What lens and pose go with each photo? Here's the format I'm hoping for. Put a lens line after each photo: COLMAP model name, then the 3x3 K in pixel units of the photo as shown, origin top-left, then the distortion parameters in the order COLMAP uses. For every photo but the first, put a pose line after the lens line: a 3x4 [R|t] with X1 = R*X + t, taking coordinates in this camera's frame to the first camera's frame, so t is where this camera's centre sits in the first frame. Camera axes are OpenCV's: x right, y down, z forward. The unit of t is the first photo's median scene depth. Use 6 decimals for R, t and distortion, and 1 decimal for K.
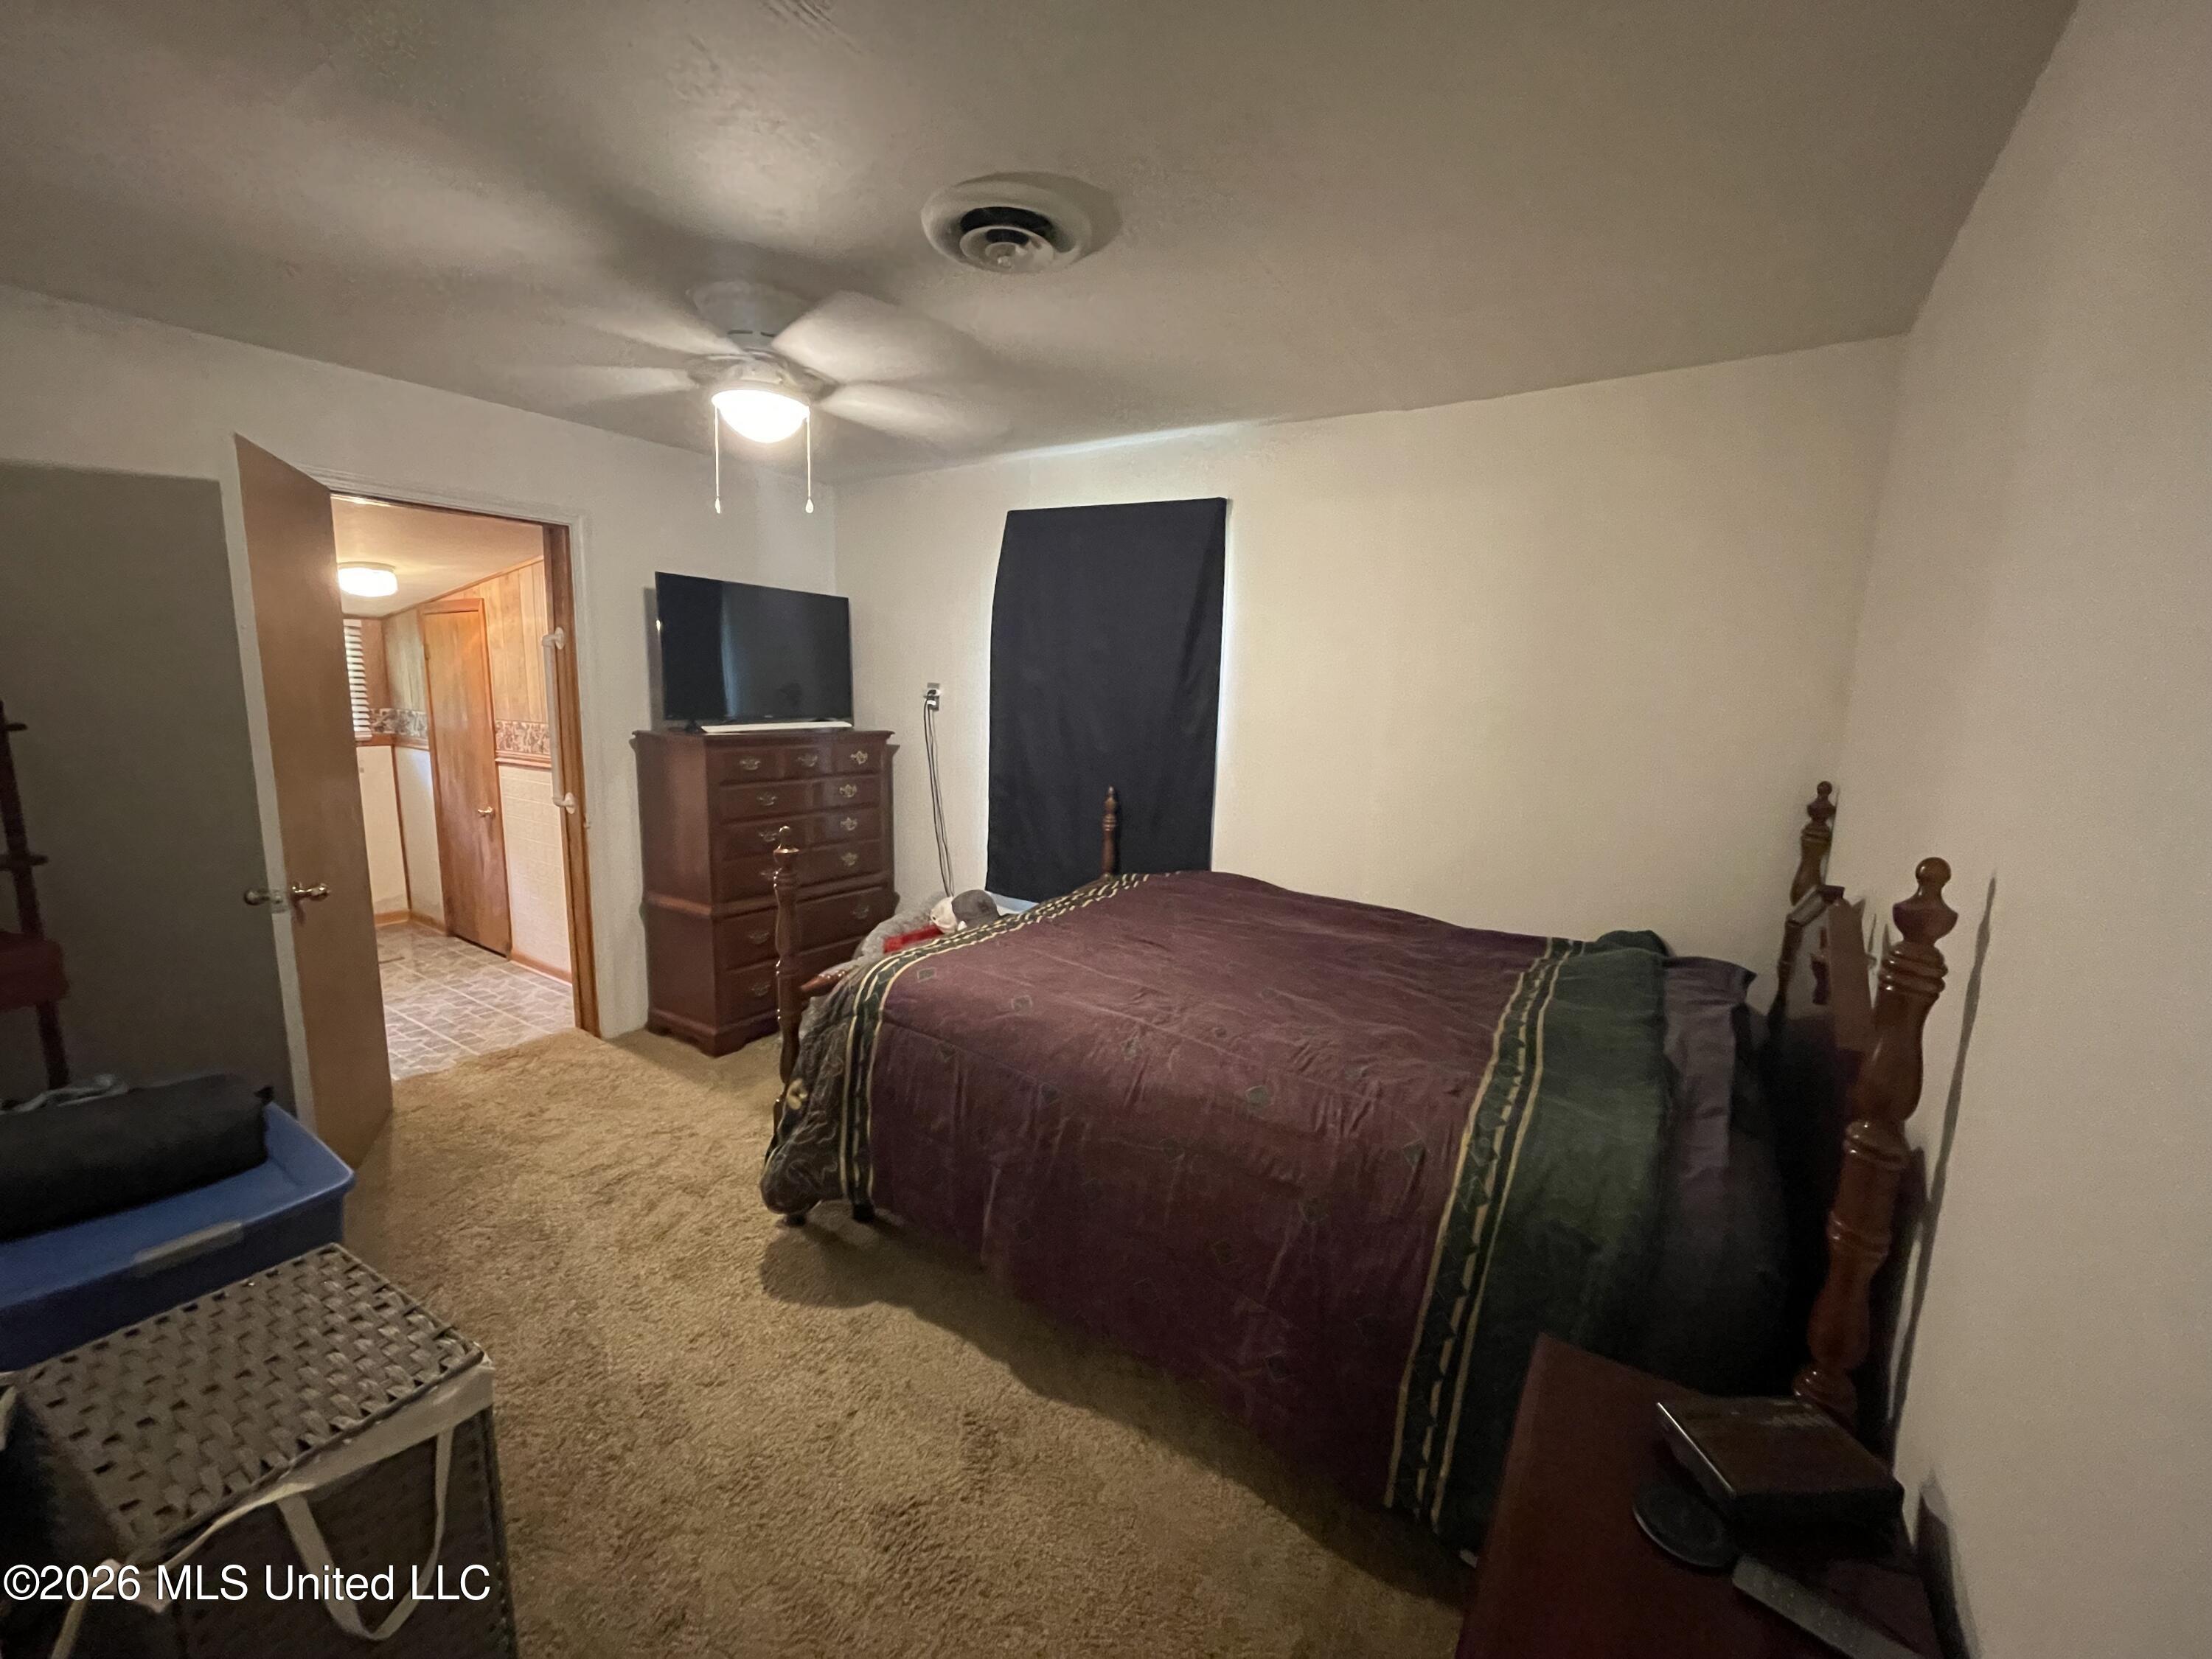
lens RADIAL K [[906.4, 0, 1110.2], [0, 906.4, 831.6], [0, 0, 1]] dist [-0.000849, -0.000111]
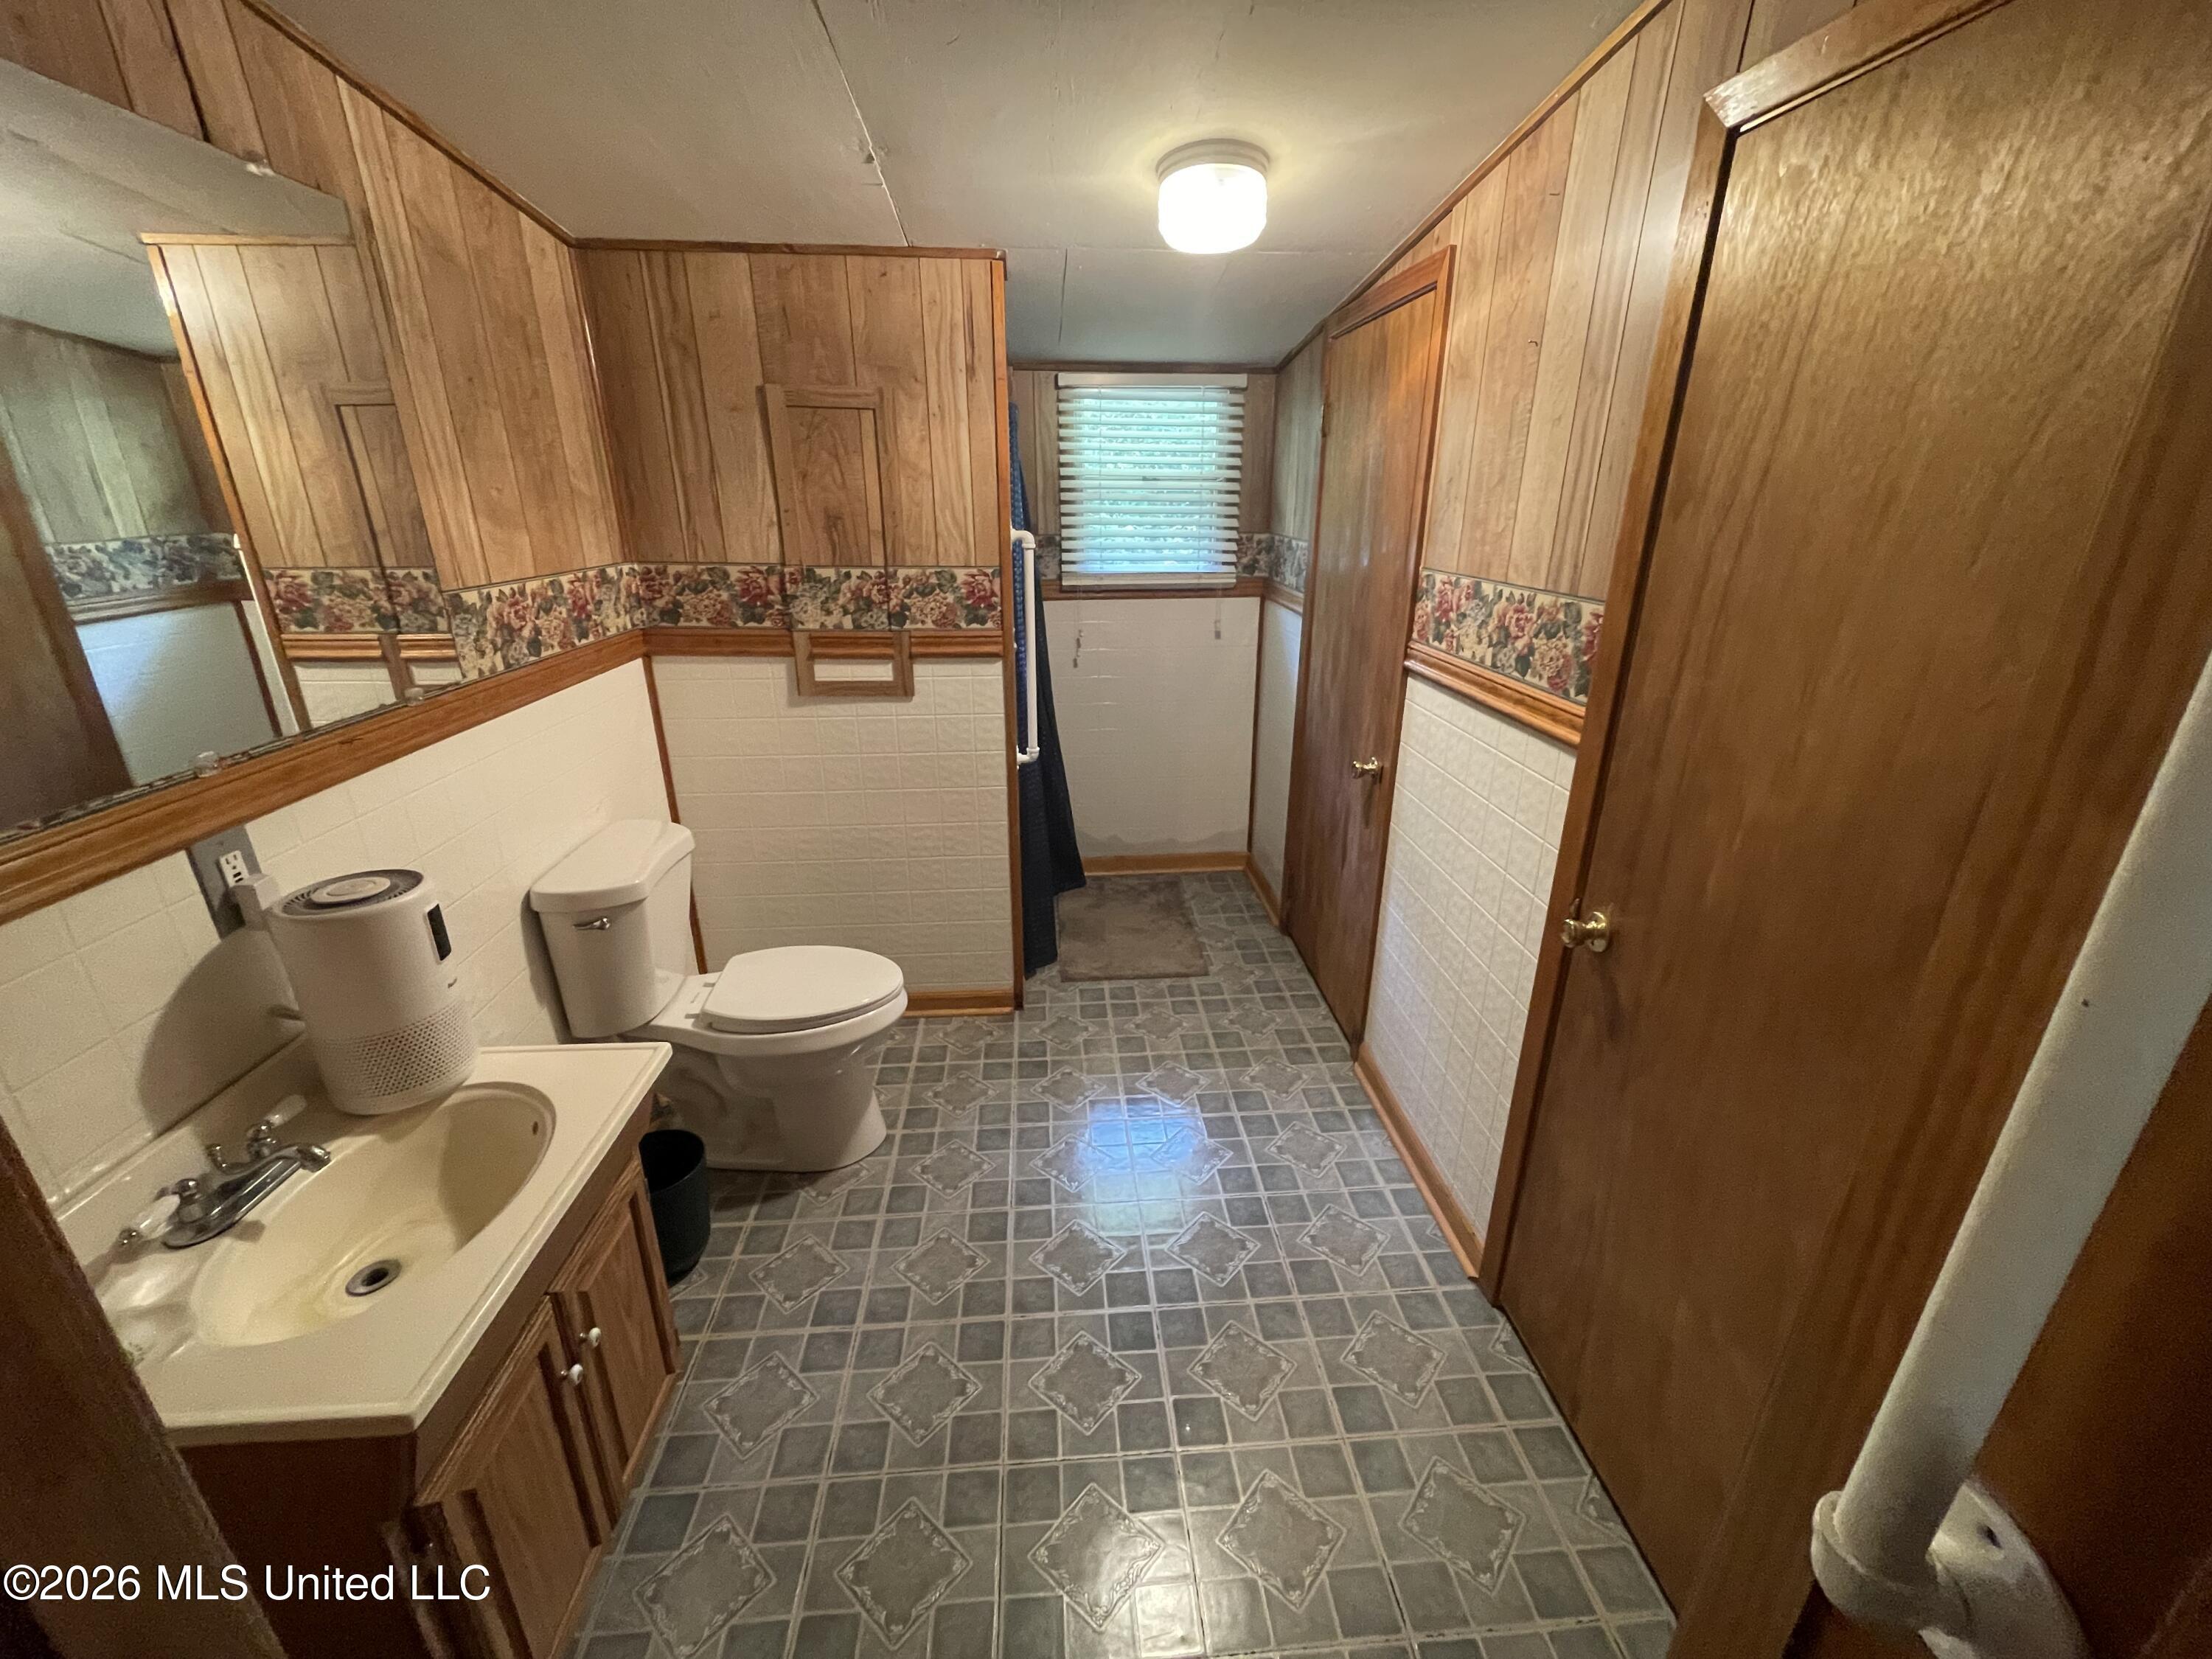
lens RADIAL K [[906.4, 0, 1110.2], [0, 906.4, 831.6], [0, 0, 1]] dist [-0.000849, -0.000111]
pose [[0.625491, 0.253580, -0.737874, -0.409865], [-0.110150, 0.964940, 0.238241, -0.086371], [0.772417, -0.067740, 0.631493, 0.588276]]
